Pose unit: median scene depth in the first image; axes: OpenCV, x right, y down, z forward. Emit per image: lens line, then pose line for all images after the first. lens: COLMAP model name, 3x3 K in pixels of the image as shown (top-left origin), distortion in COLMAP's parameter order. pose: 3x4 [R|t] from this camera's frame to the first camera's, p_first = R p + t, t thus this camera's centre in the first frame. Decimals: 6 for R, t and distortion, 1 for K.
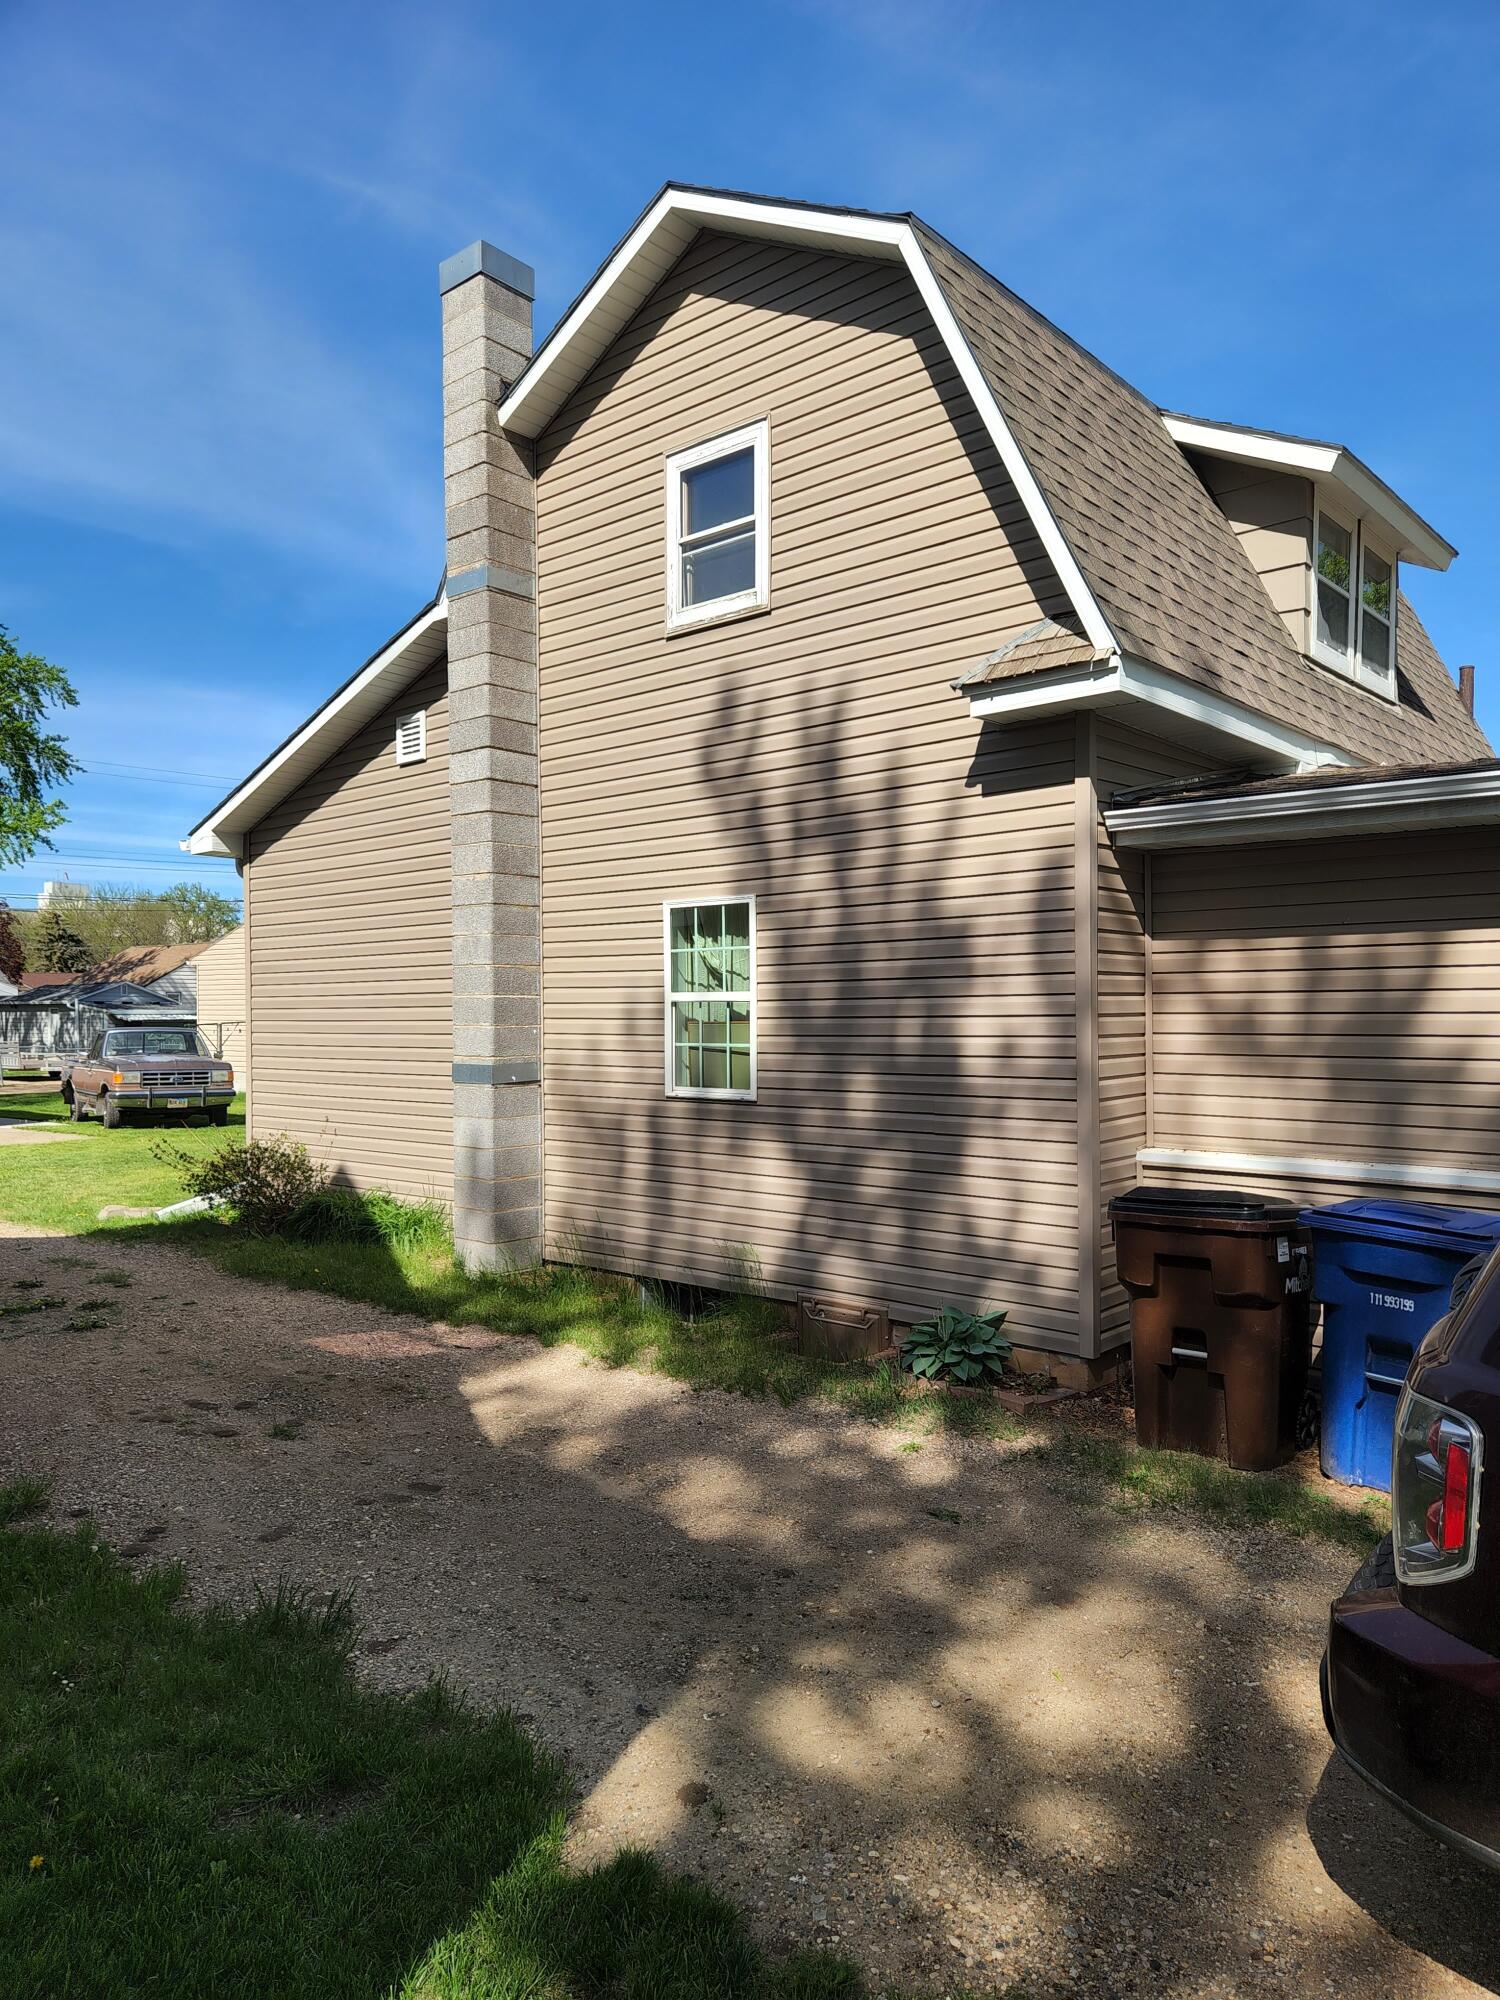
lens RADIAL K [[1349.9, 0, 751.3], [0, 1349.9, 1006.5], [0, 0, 1]] dist [0.043528, -0.002579]
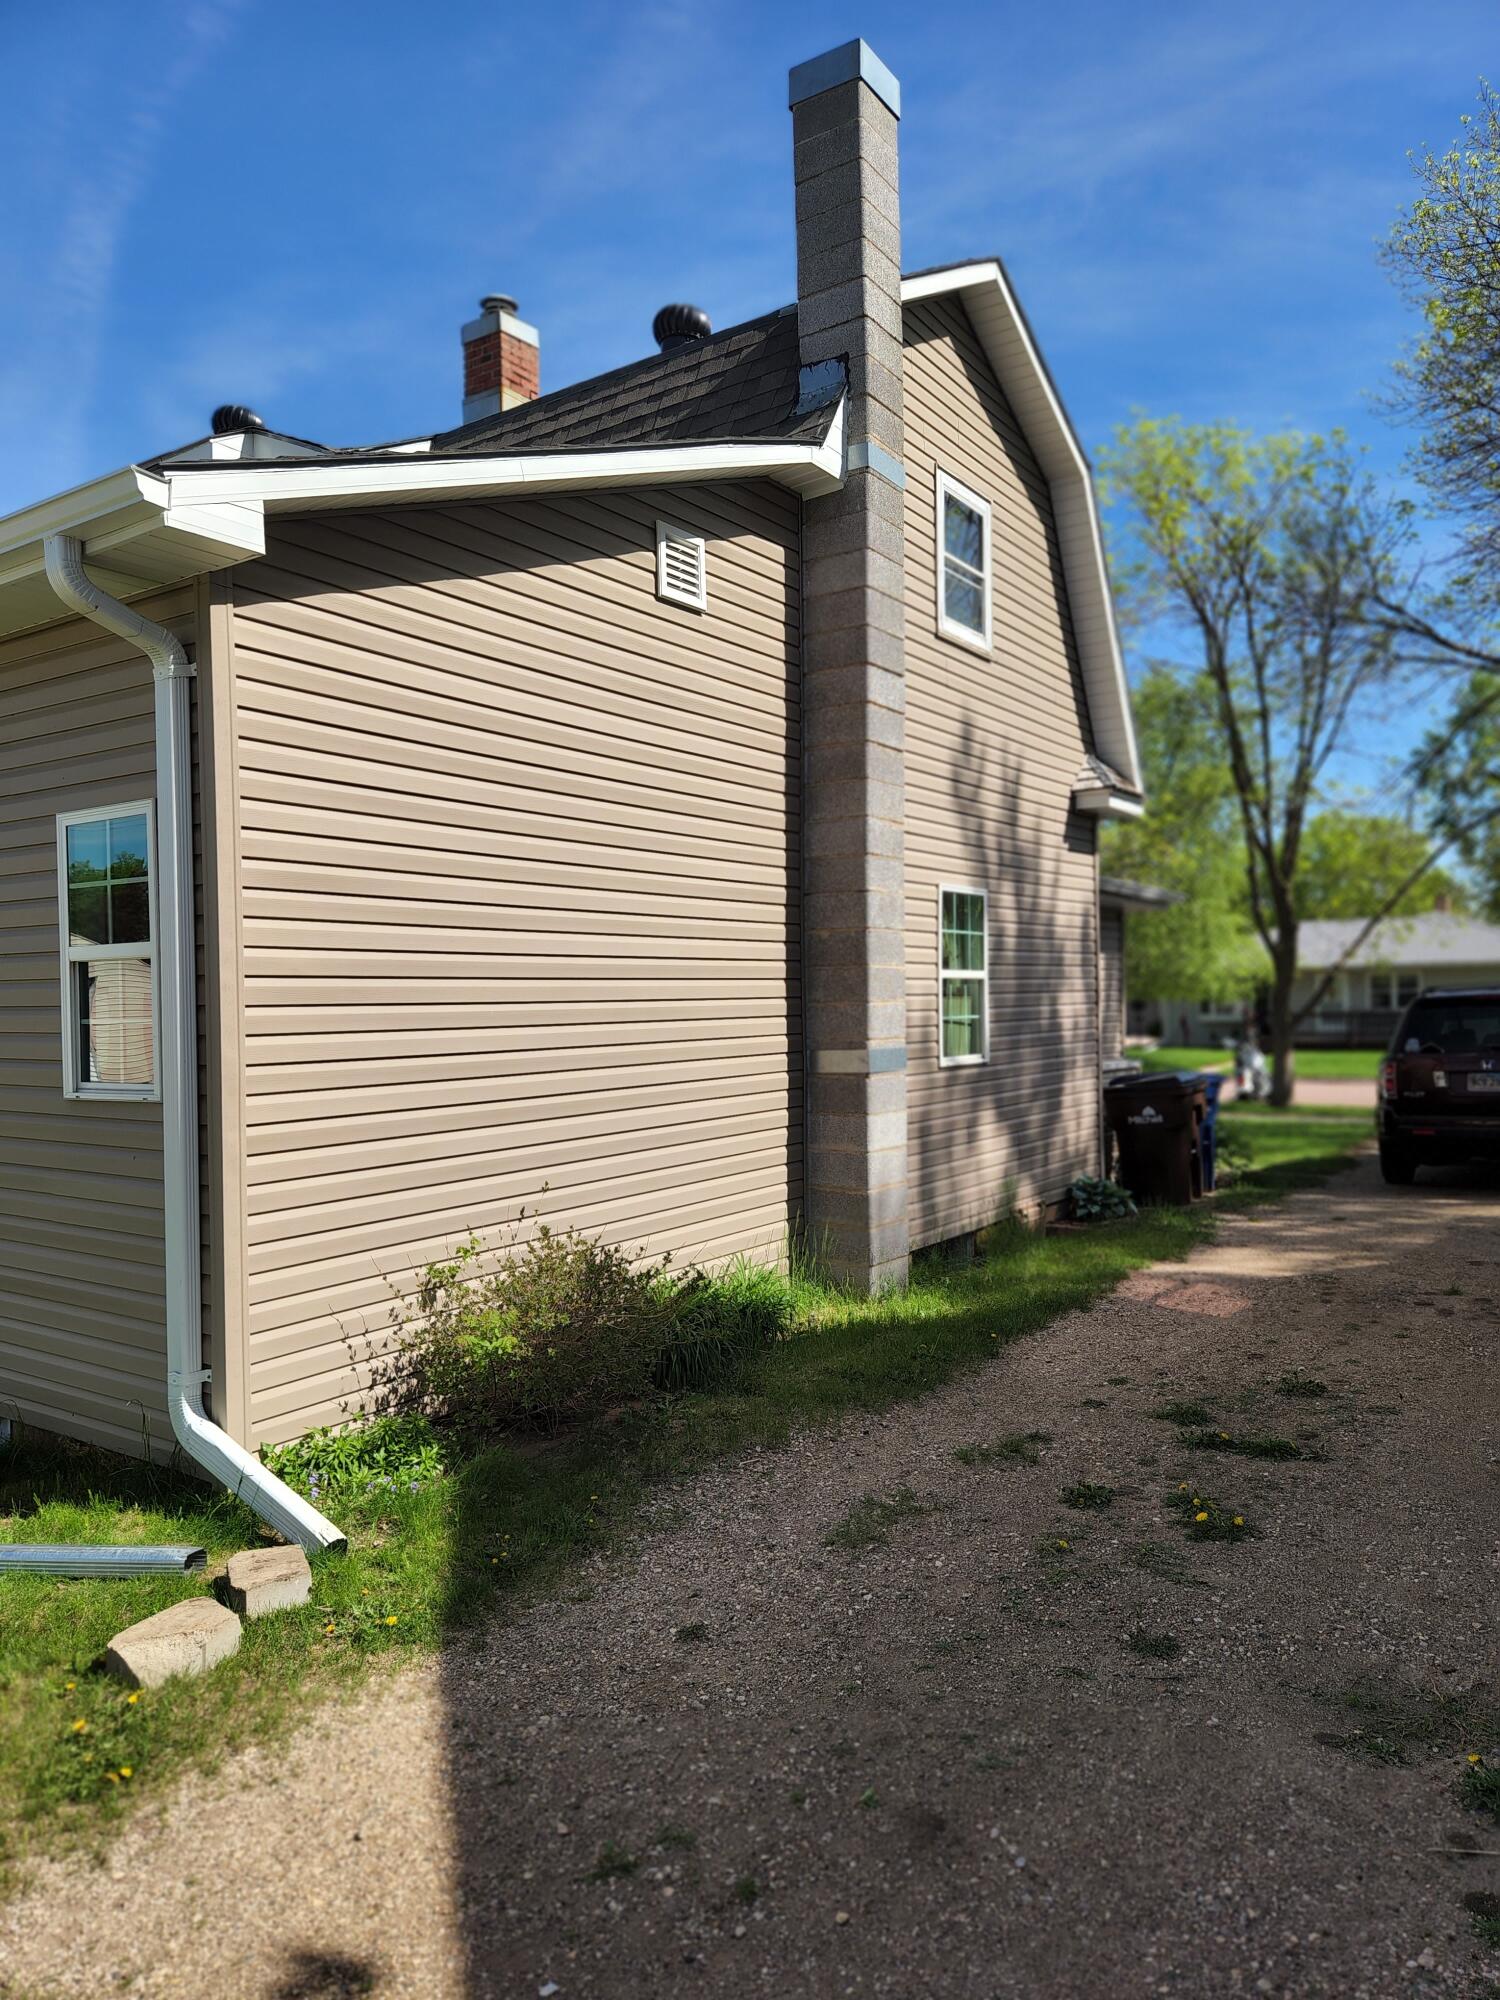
lens RADIAL K [[1349.9, 0, 750.9], [0, 1349.9, 1002.7], [0, 0, 1]] dist [0.043528, -0.002579]
pose [[-0.101613, 0.013558, 0.994732, -1.160152], [0.013169, 0.999838, -0.012283, 0.028807], [-0.994737, 0.011851, -0.101775, 1.323657]]
